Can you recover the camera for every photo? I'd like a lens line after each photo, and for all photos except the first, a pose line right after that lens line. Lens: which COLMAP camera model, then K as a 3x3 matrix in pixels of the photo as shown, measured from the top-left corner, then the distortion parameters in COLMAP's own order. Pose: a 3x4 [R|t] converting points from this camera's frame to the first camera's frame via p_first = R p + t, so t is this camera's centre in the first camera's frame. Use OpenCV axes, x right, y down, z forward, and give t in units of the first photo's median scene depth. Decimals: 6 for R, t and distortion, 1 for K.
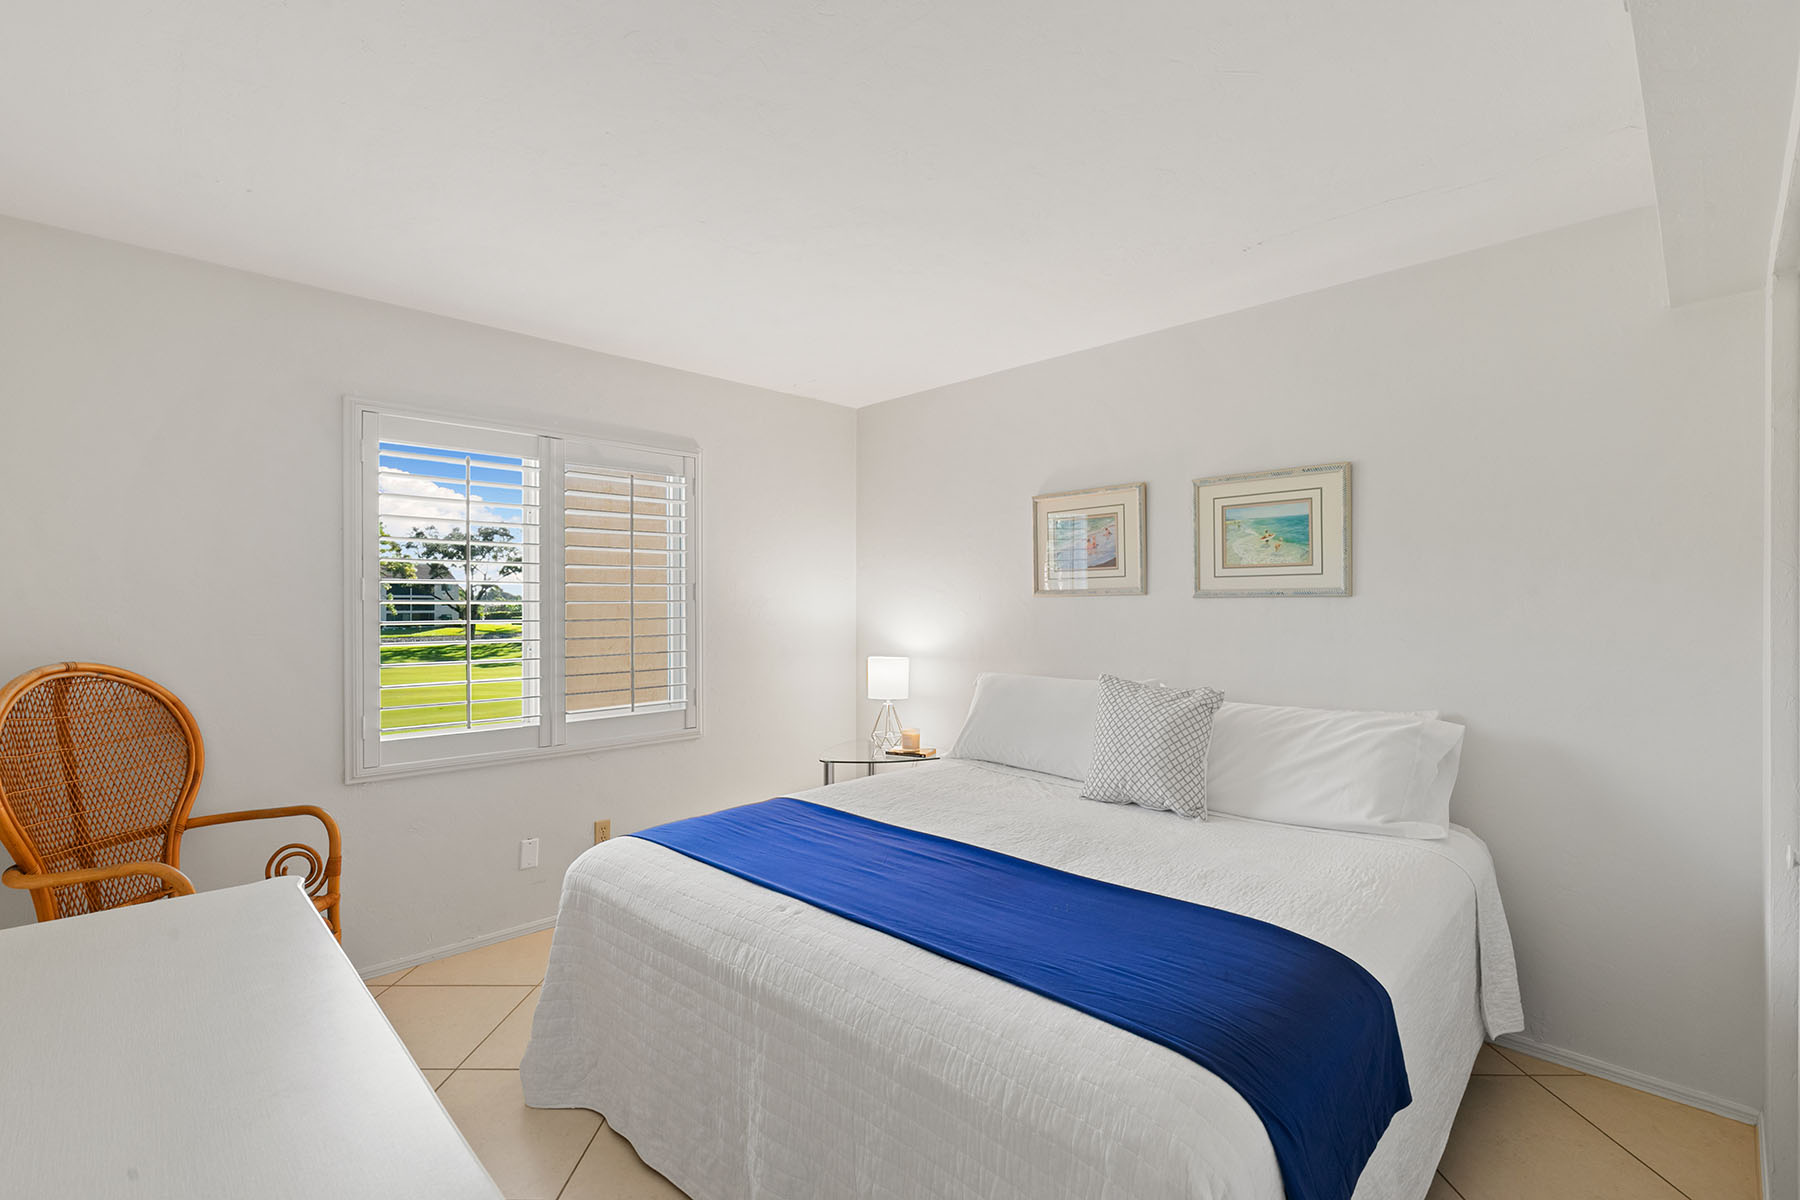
lens RADIAL K [[811.0, 0, 900.8], [0, 811.0, 592.6], [0, 0, 1]] dist [0.010878, -0.000081]
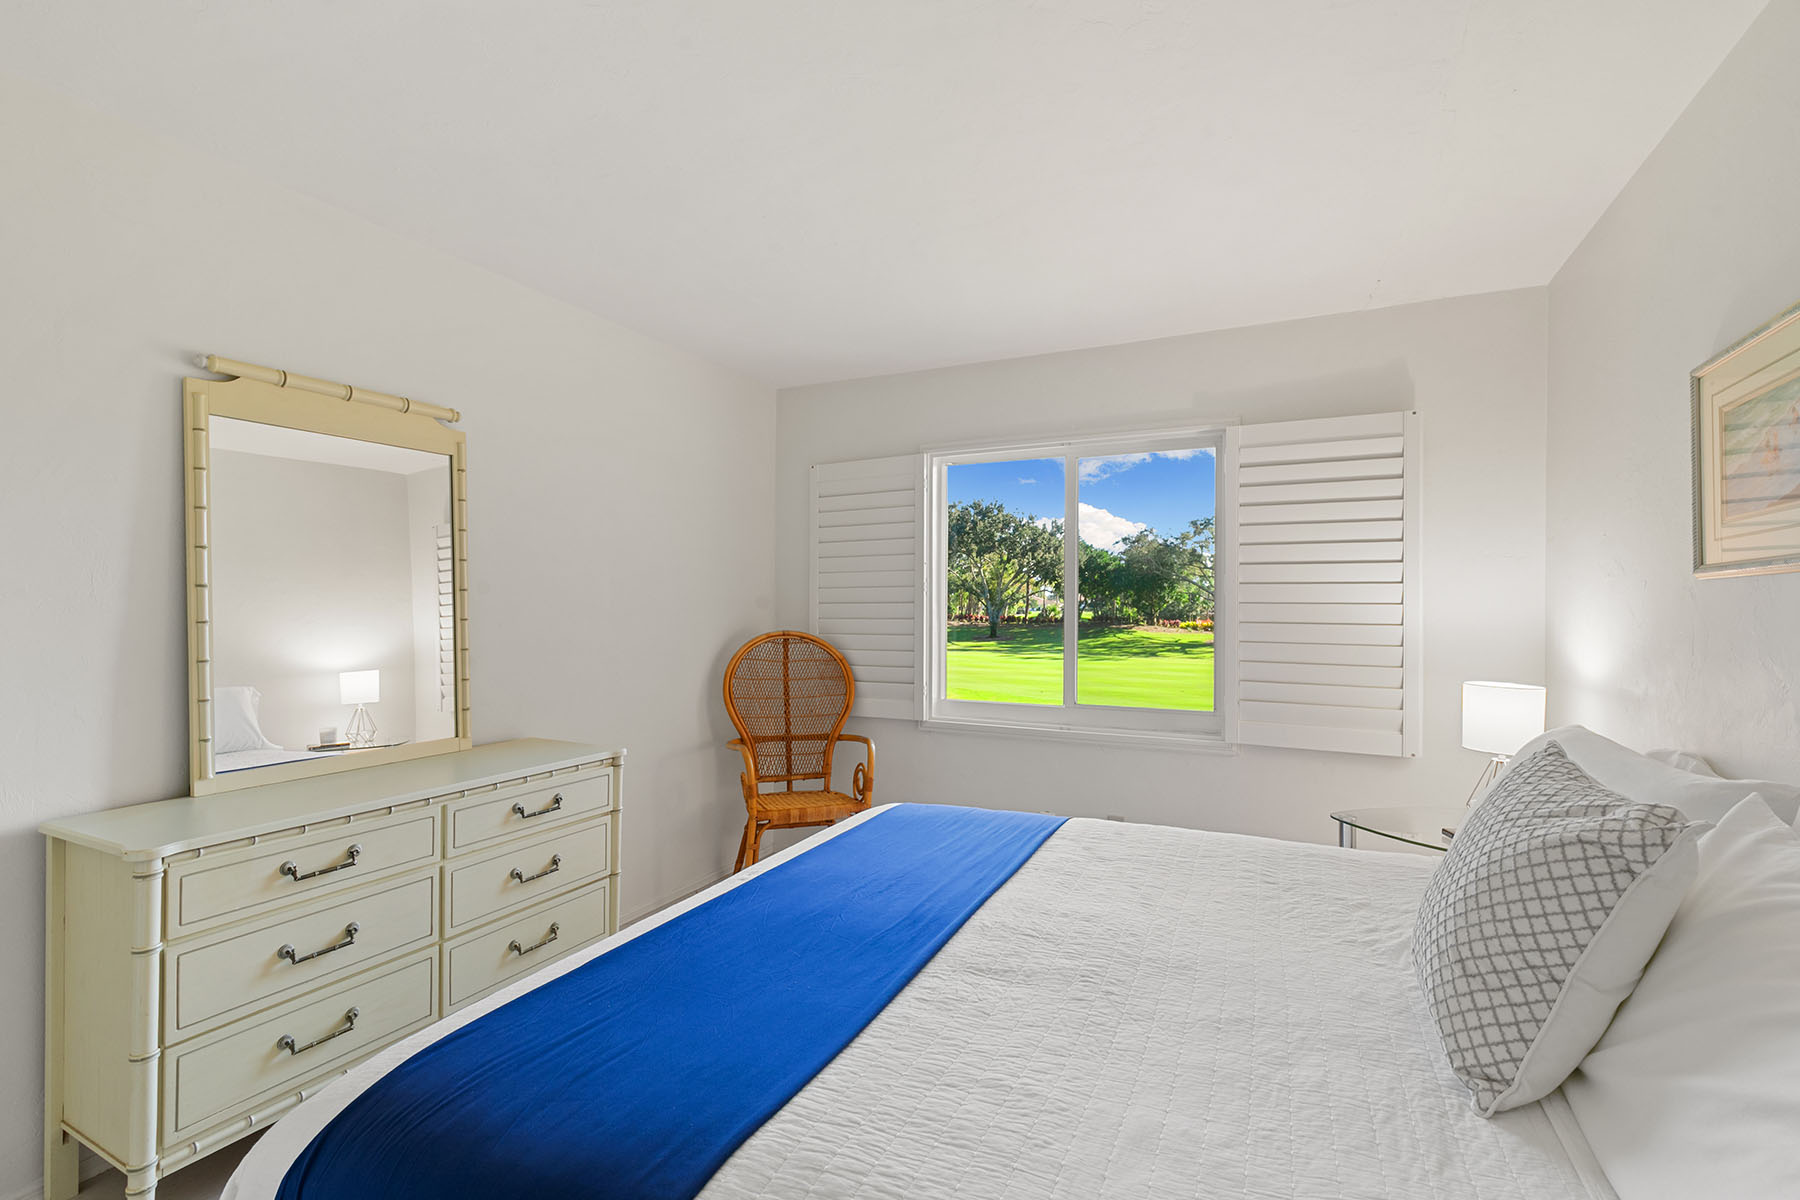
lens RADIAL K [[819.0, 0, 893.6], [0, 819.0, 582.8], [0, 0, 1]] dist [0.036177, -0.000046]
pose [[0.347371, -0.020967, -0.937493, 0.653705], [0.010649, 0.999774, -0.018415, 0.015629], [0.937667, -0.003586, 0.347516, 0.550851]]
